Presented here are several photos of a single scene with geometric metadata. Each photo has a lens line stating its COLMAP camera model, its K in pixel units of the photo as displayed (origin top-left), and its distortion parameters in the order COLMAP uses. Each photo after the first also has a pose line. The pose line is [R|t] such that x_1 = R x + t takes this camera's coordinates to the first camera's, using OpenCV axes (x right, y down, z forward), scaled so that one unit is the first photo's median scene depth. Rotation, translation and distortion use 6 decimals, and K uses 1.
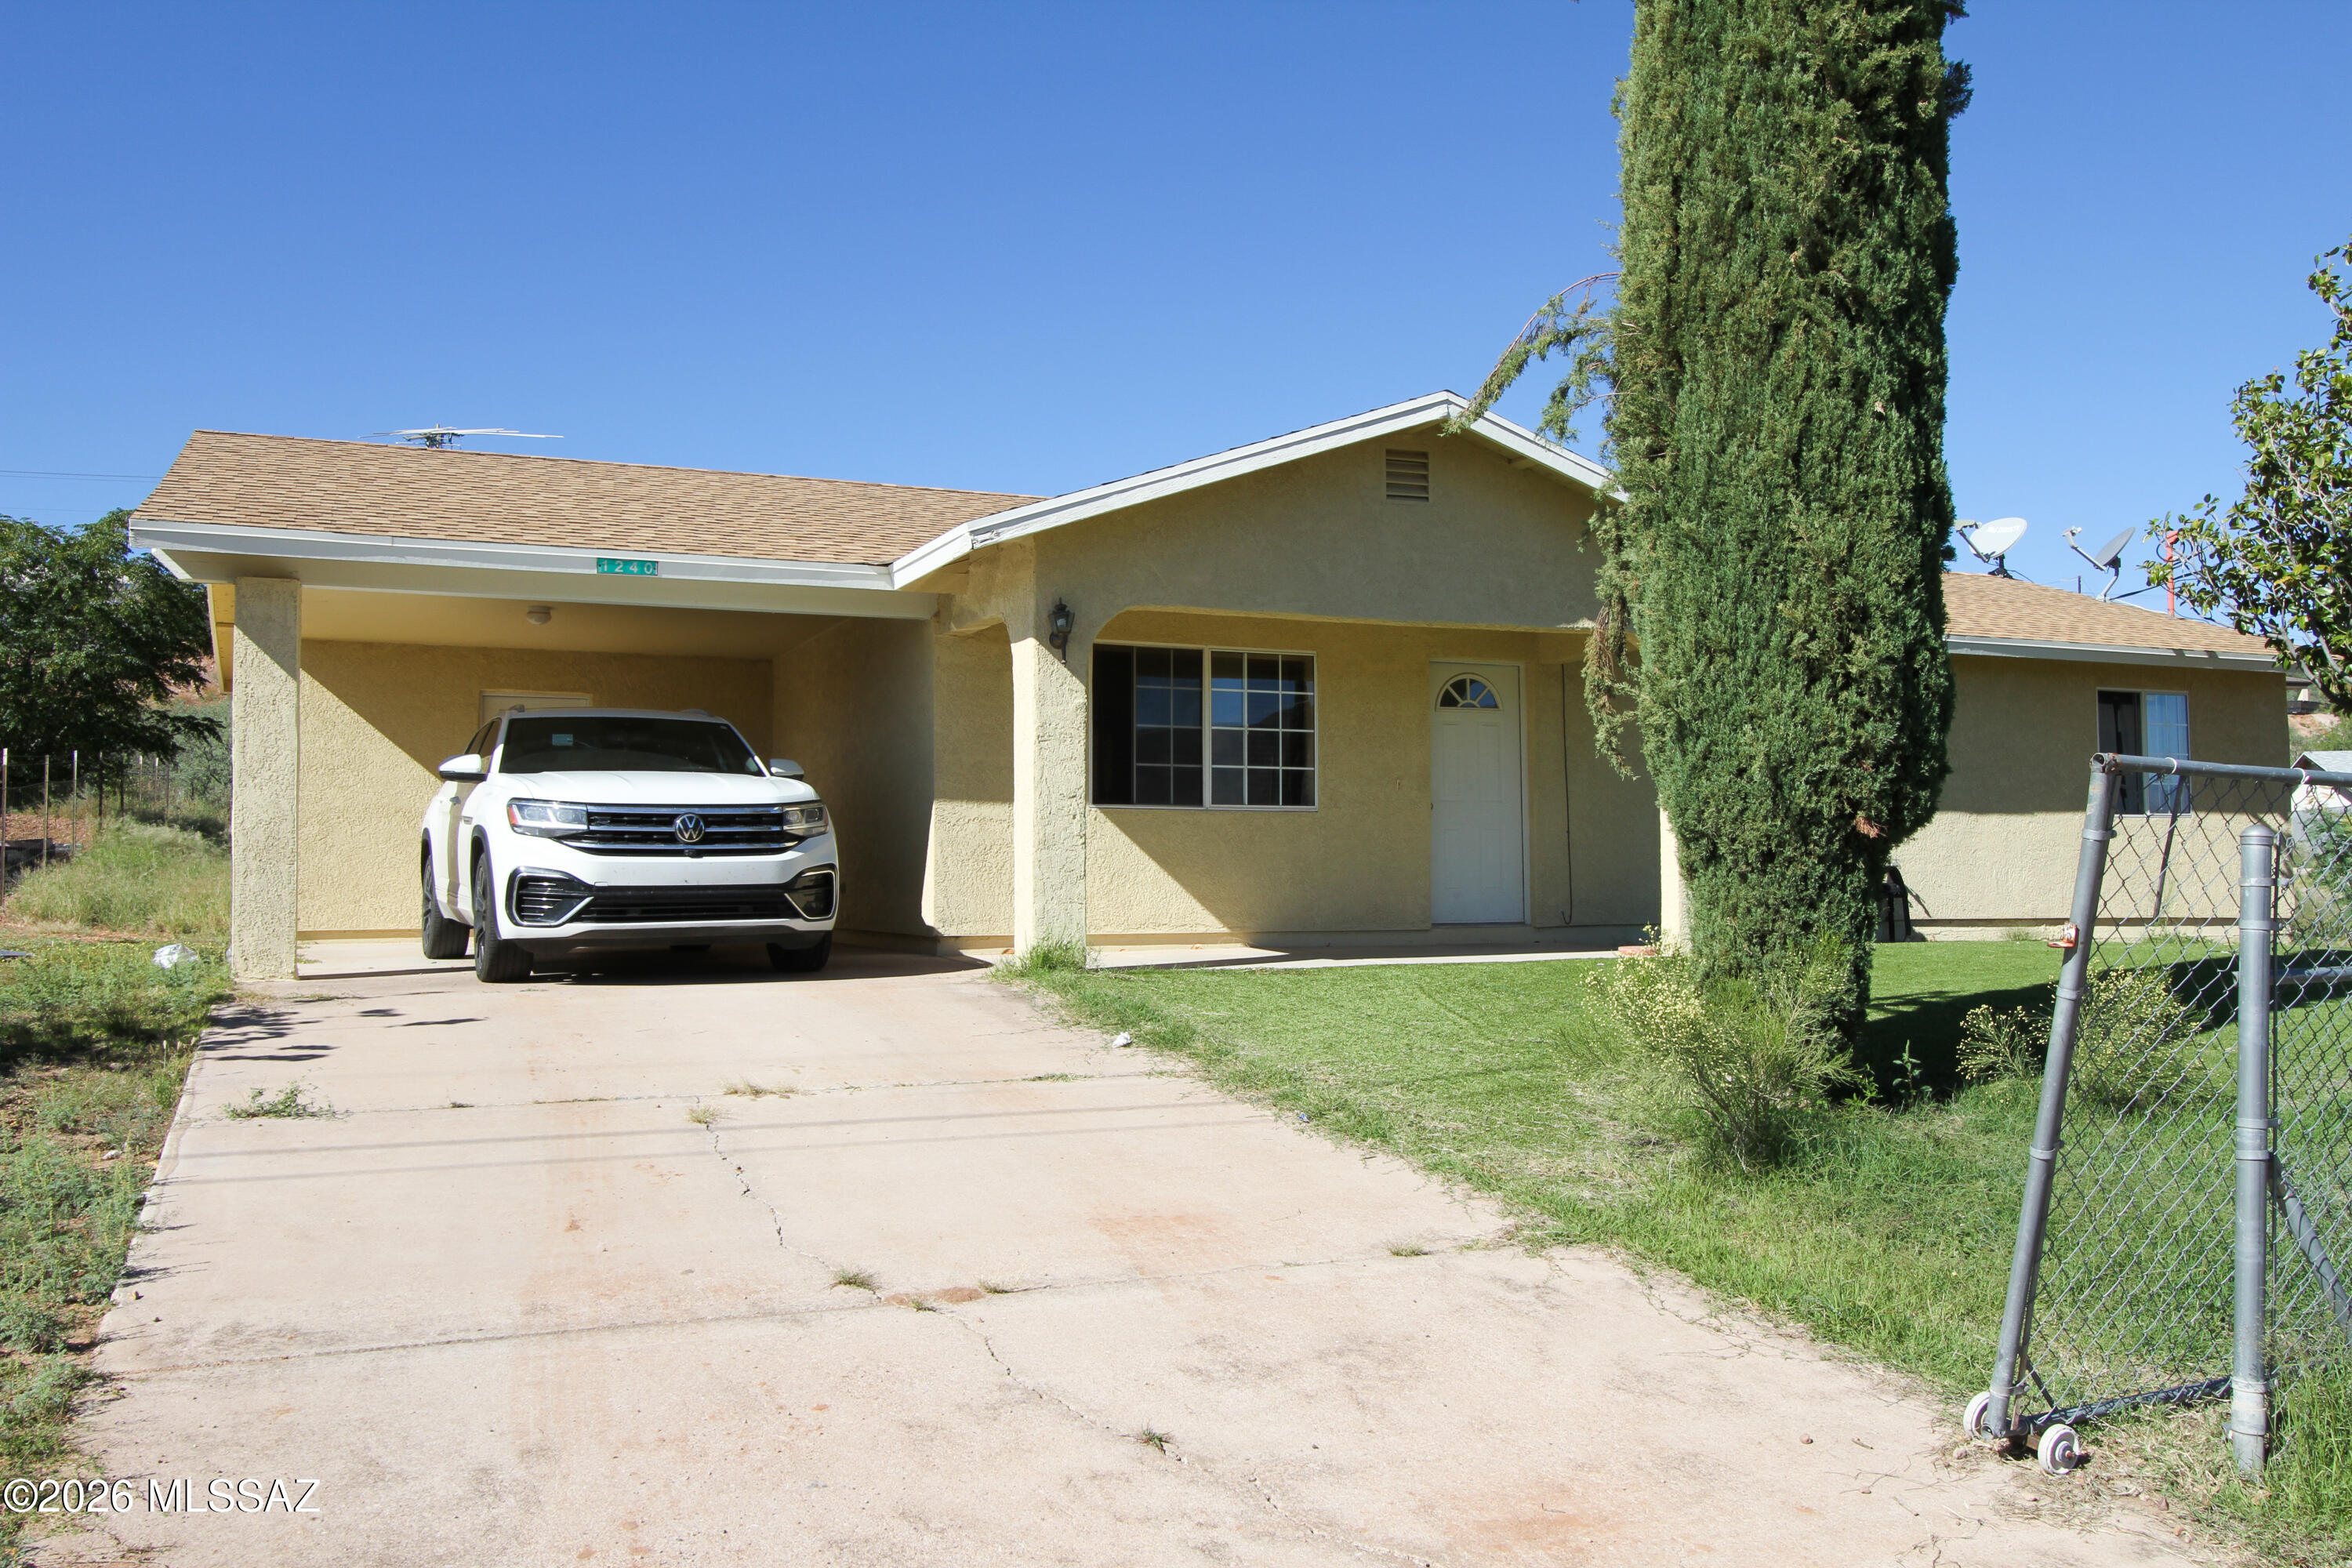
lens RADIAL K [[1976.4, 0, 1191.1], [0, 1976.4, 797.5], [0, 0, 1]] dist [-0.014937, -0.000369]
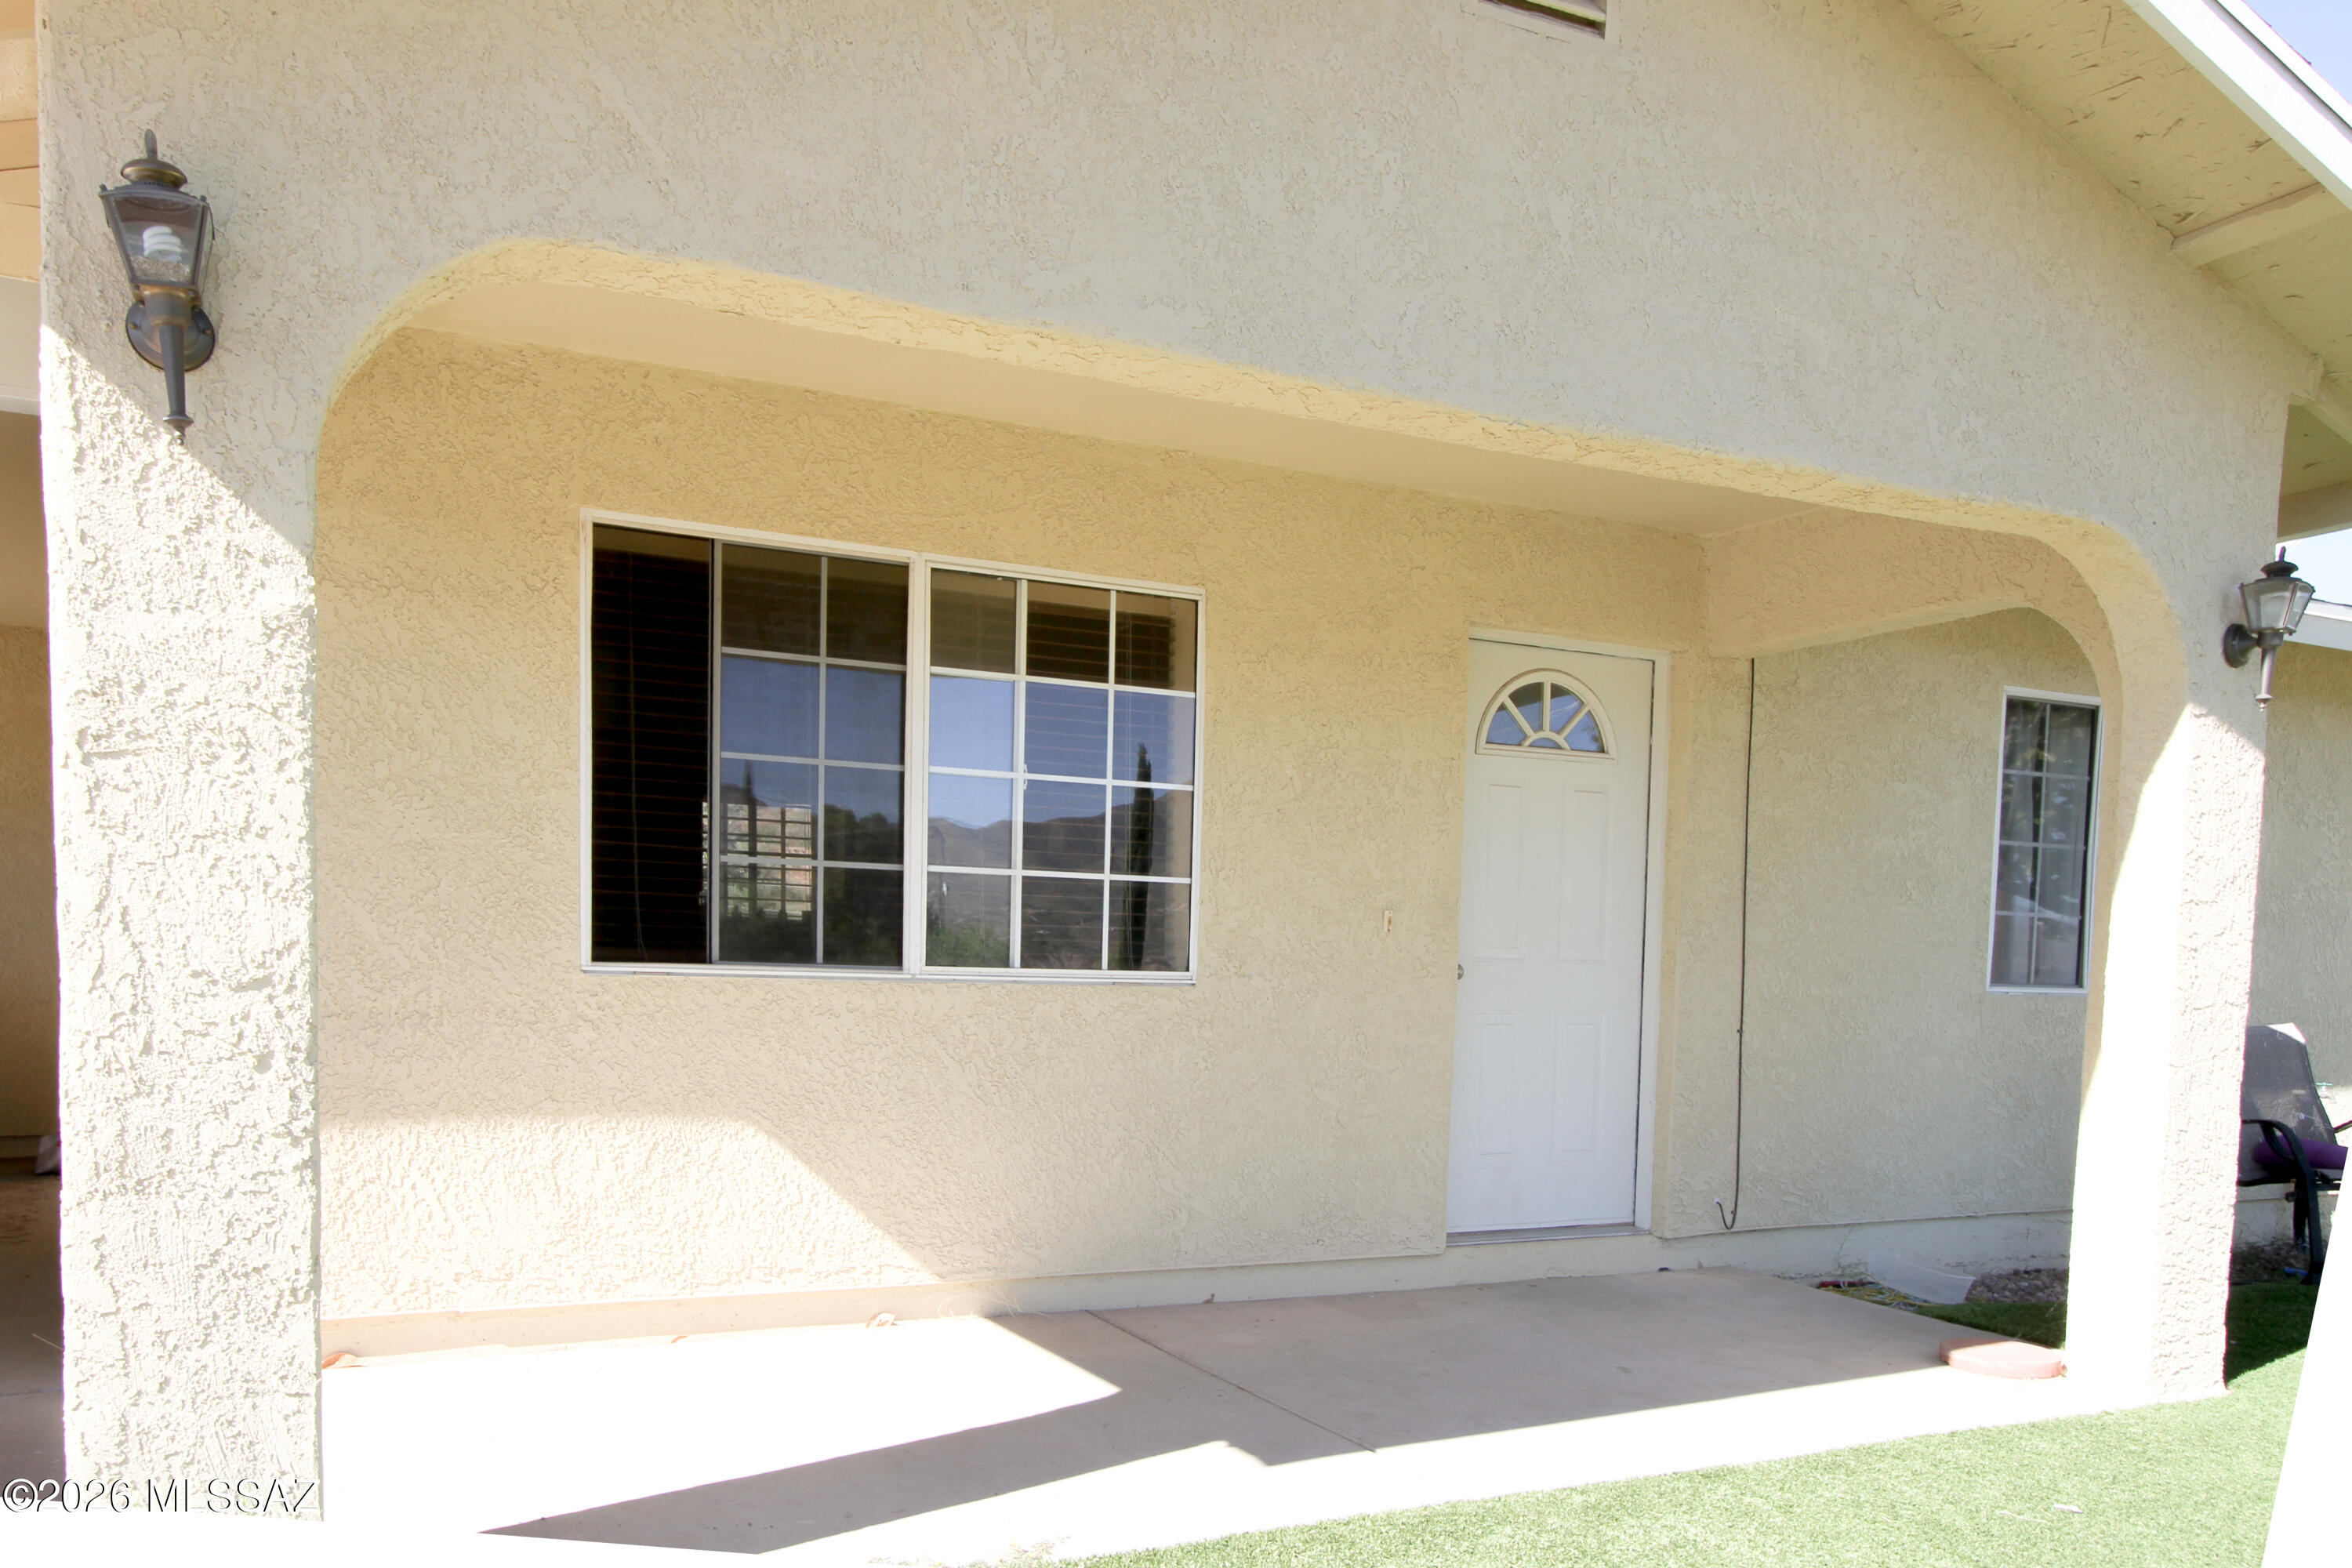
lens RADIAL K [[1752.5, 0, 1181.8], [0, 1752.5, 793.7], [0, 0, 1]] dist [-0.010312, -0.001349]
pose [[0.996873, 0.032630, 0.071970, 0.034185], [-0.029011, 0.998289, -0.050771, -0.014008], [-0.073504, 0.048525, 0.996114, 0.642466]]
